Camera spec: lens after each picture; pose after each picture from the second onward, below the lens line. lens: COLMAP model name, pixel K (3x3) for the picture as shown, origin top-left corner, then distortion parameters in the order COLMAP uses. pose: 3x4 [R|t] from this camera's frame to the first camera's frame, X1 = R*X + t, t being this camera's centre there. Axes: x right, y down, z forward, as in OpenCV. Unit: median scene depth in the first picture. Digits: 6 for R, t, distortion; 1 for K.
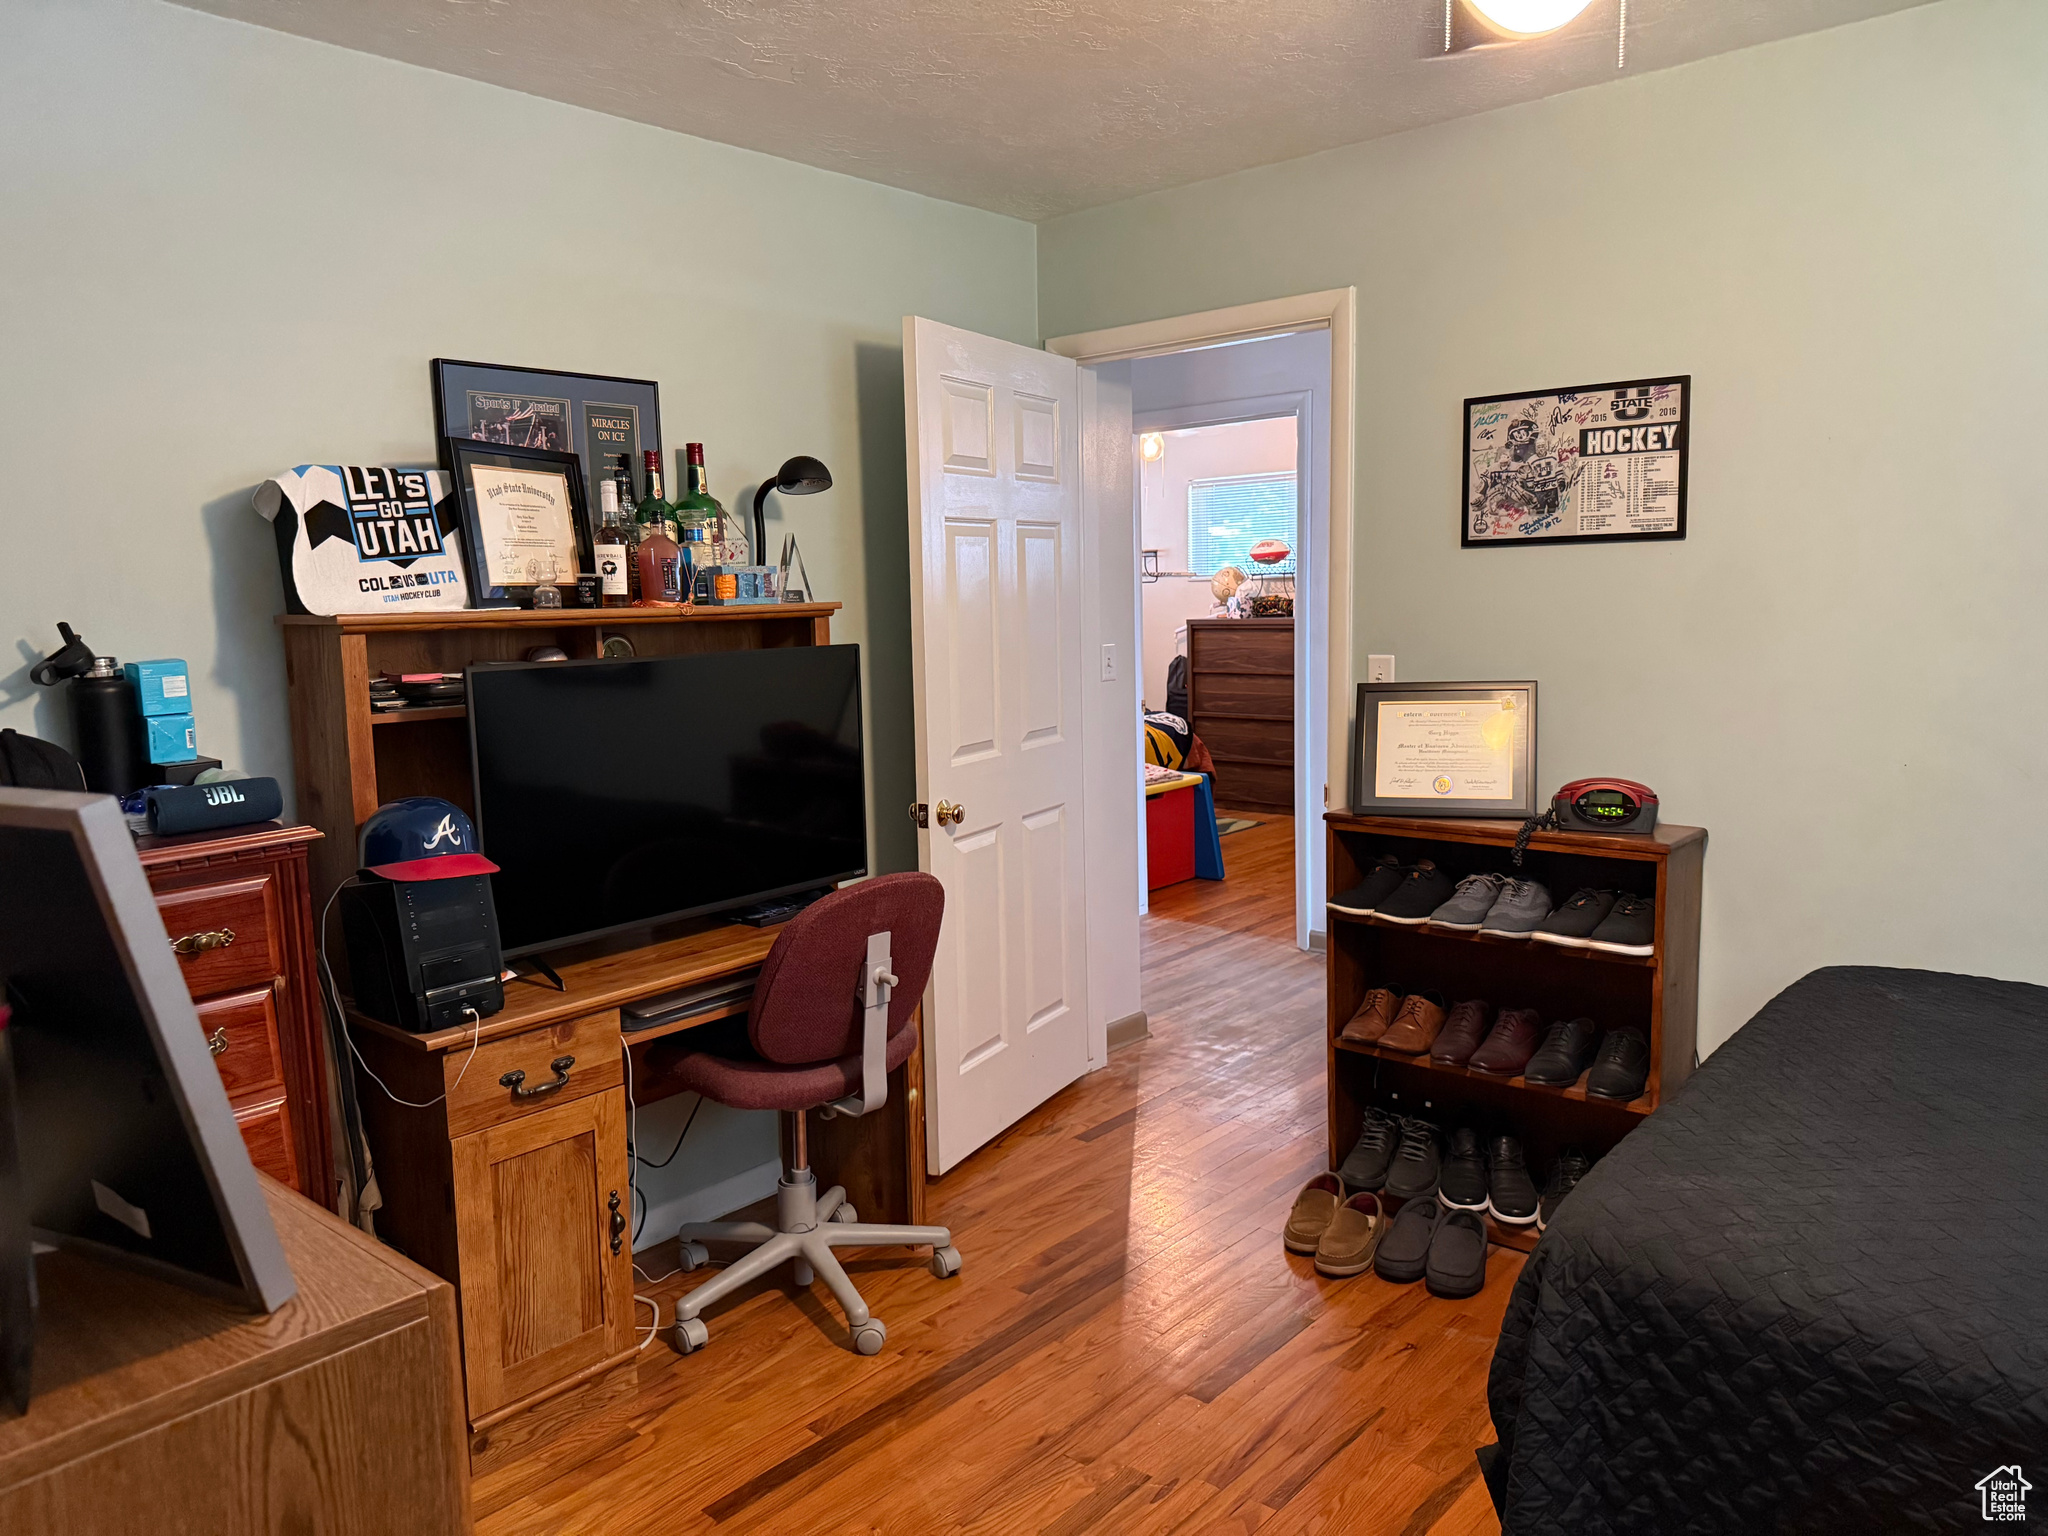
lens RADIAL K [[1441.4, 0, 1024.0], [0, 1441.4, 768.0], [0, 0, 1]] dist [0.112064, -0.143925]
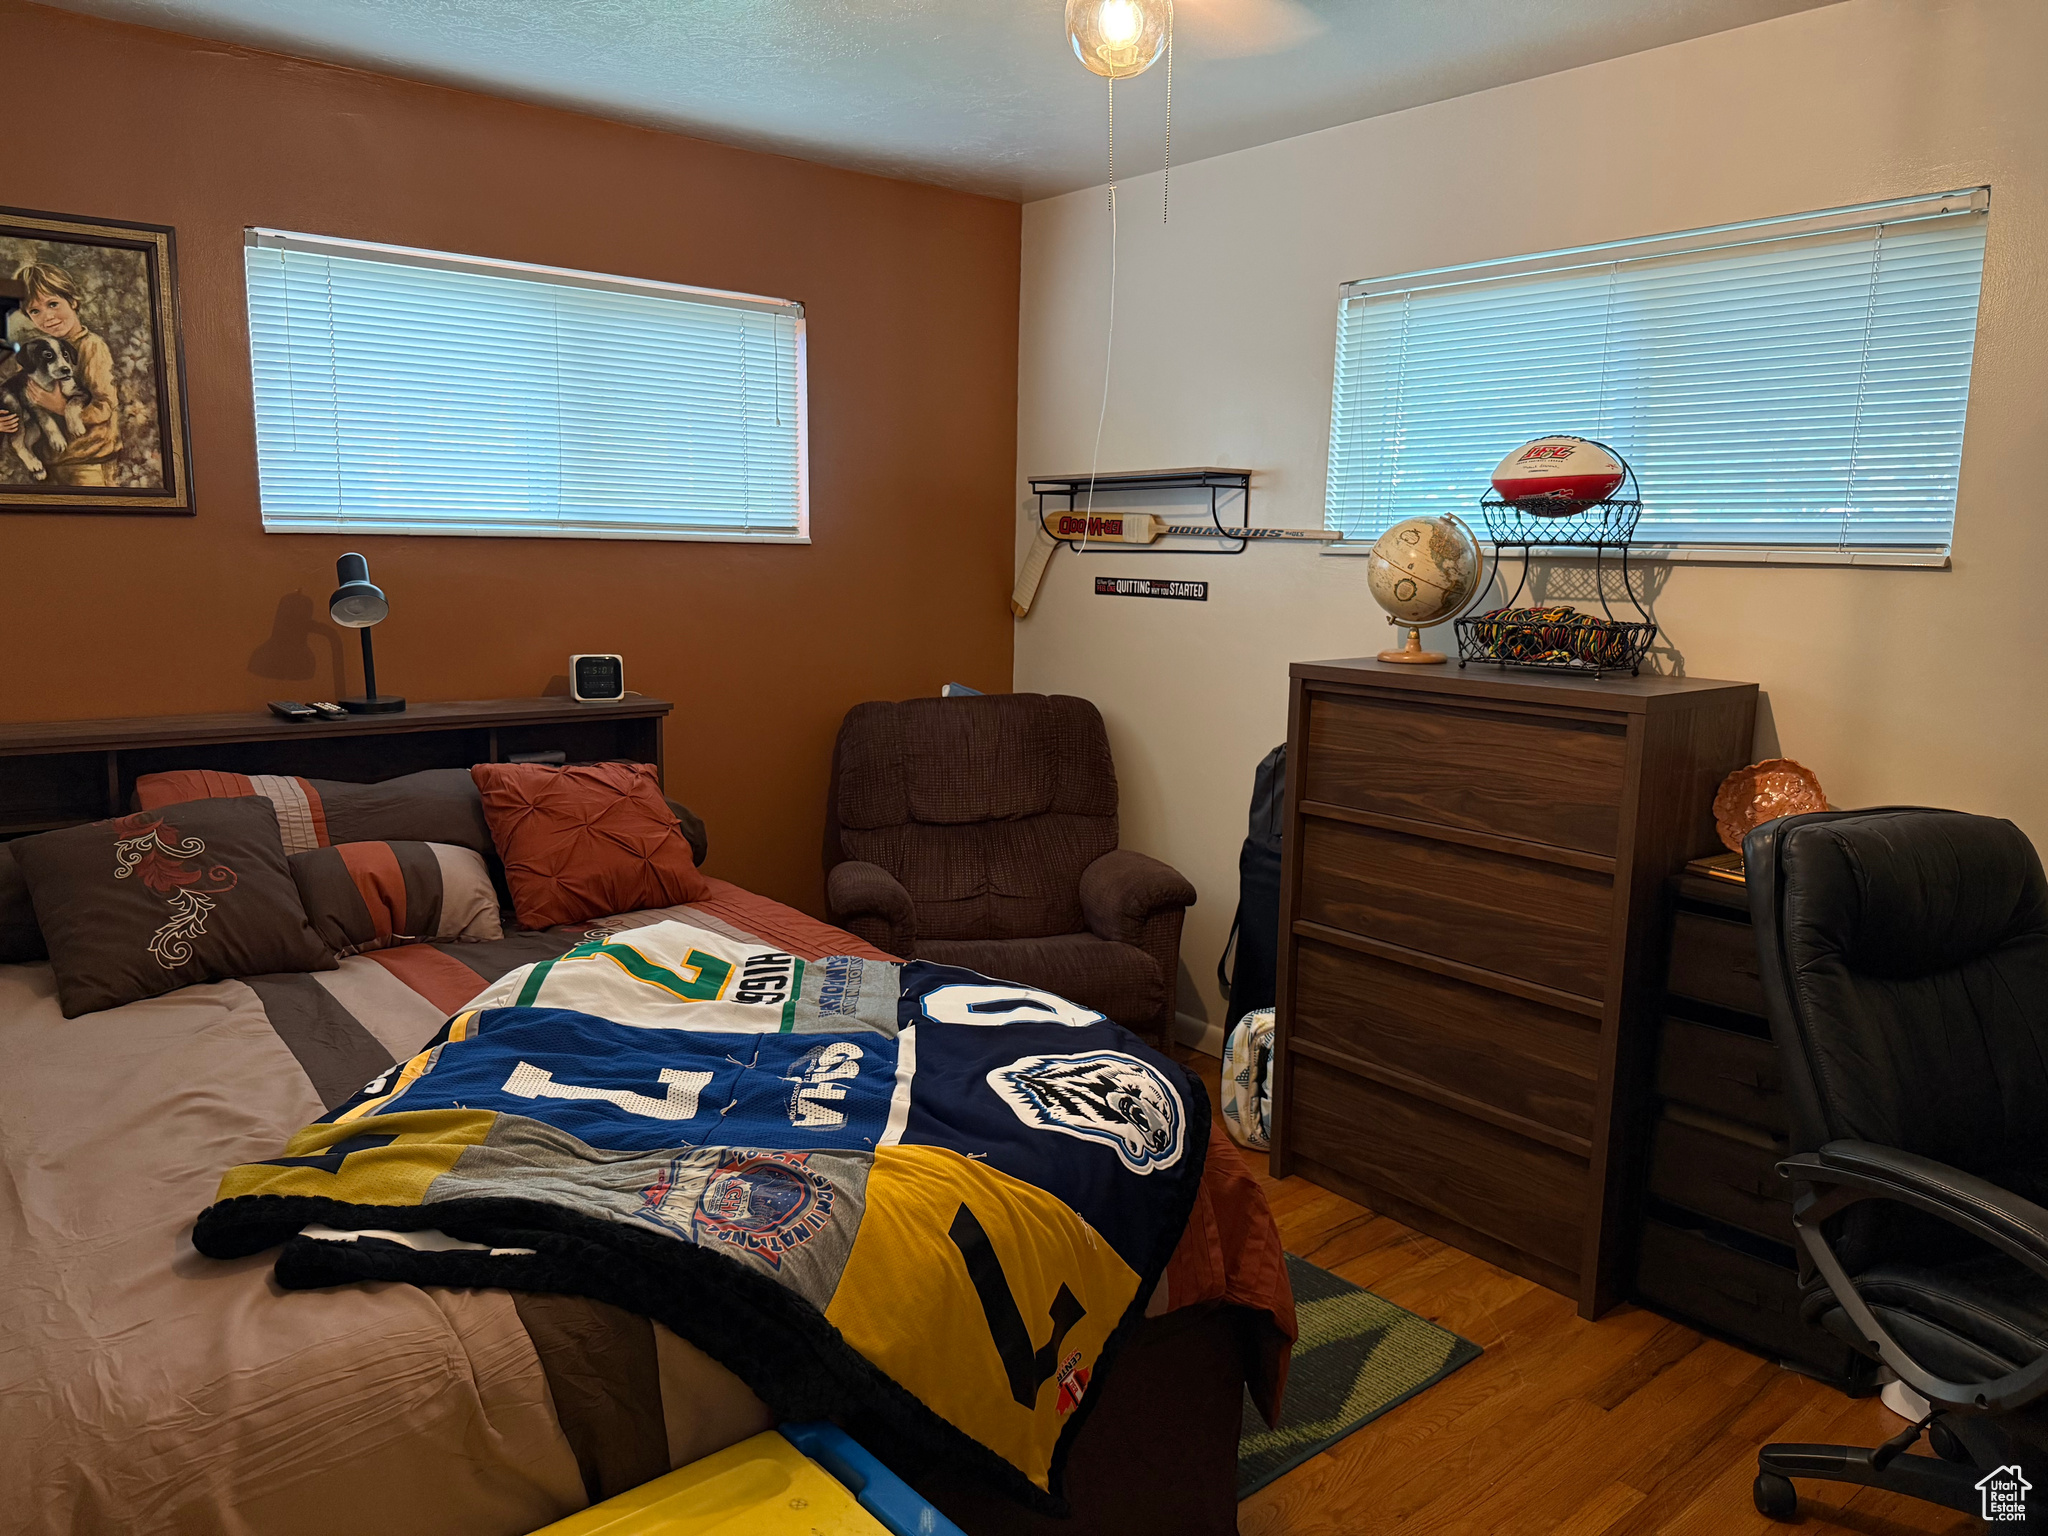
lens RADIAL K [[1441.4, 0, 1024.0], [0, 1441.4, 768.0], [0, 0, 1]] dist [0.112064, -0.143925]
pose [[0.986650, 0.071233, -0.146451, 0.102346], [-0.067662, 0.997280, 0.029226, -0.083695], [0.148135, -0.018927, 0.988786, 0.645214]]
